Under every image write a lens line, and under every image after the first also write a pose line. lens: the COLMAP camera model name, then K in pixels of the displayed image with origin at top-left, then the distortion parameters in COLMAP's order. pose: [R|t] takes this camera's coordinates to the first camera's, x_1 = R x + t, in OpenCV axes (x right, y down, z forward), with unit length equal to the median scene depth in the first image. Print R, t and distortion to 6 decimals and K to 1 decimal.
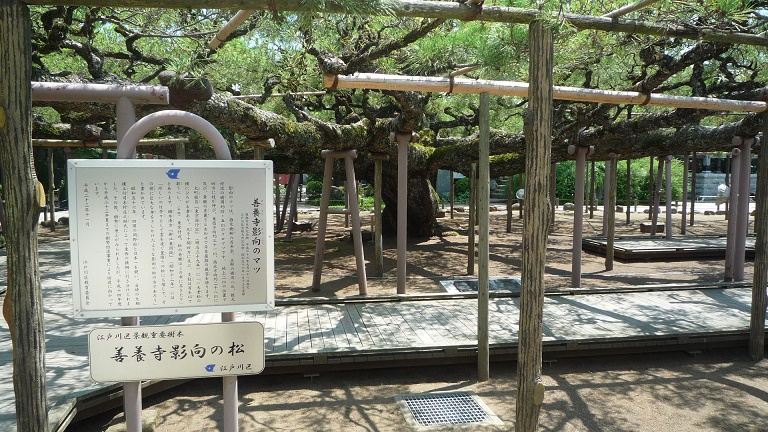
lens RADIAL K [[560.4, 0, 384.0], [0, 560.4, 216.0], [0, 0, 1]] dist [0.018307, -0.070315]
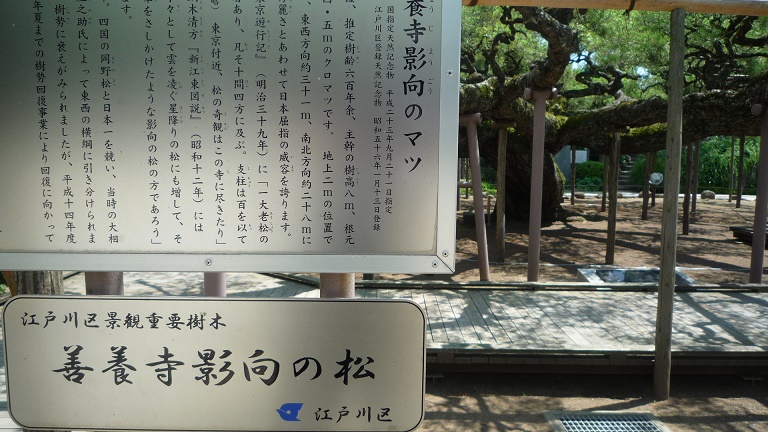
lens RADIAL K [[560.4, 0, 384.0], [0, 560.4, 216.0], [0, 0, 1]] dist [0.018307, -0.070315]
pose [[0.982975, 0.024128, -0.182150, -0.052667], [-0.020493, 0.999552, 0.021813, 0.036802], [0.182595, -0.017708, 0.983029, 0.187257]]
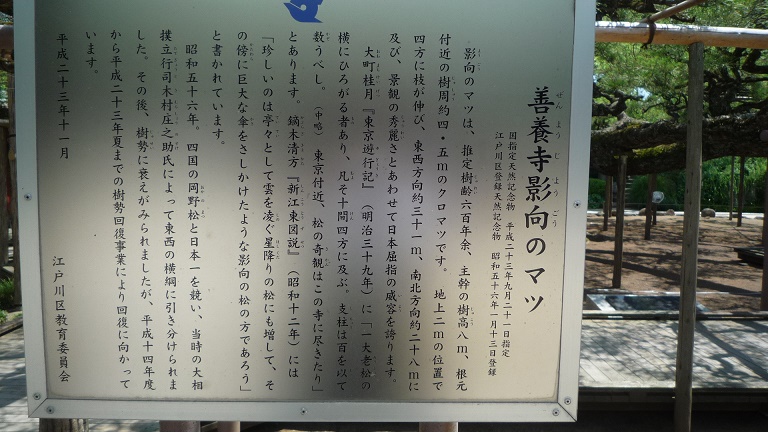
lens RADIAL K [[560.4, 0, 384.0], [0, 560.4, 216.0], [0, 0, 1]] dist [0.018307, -0.070315]
pose [[0.983663, 0.021506, -0.178730, -0.076437], [-0.022544, 0.999739, -0.003780, 0.014146], [0.178602, 0.007748, 0.983891, 0.194859]]
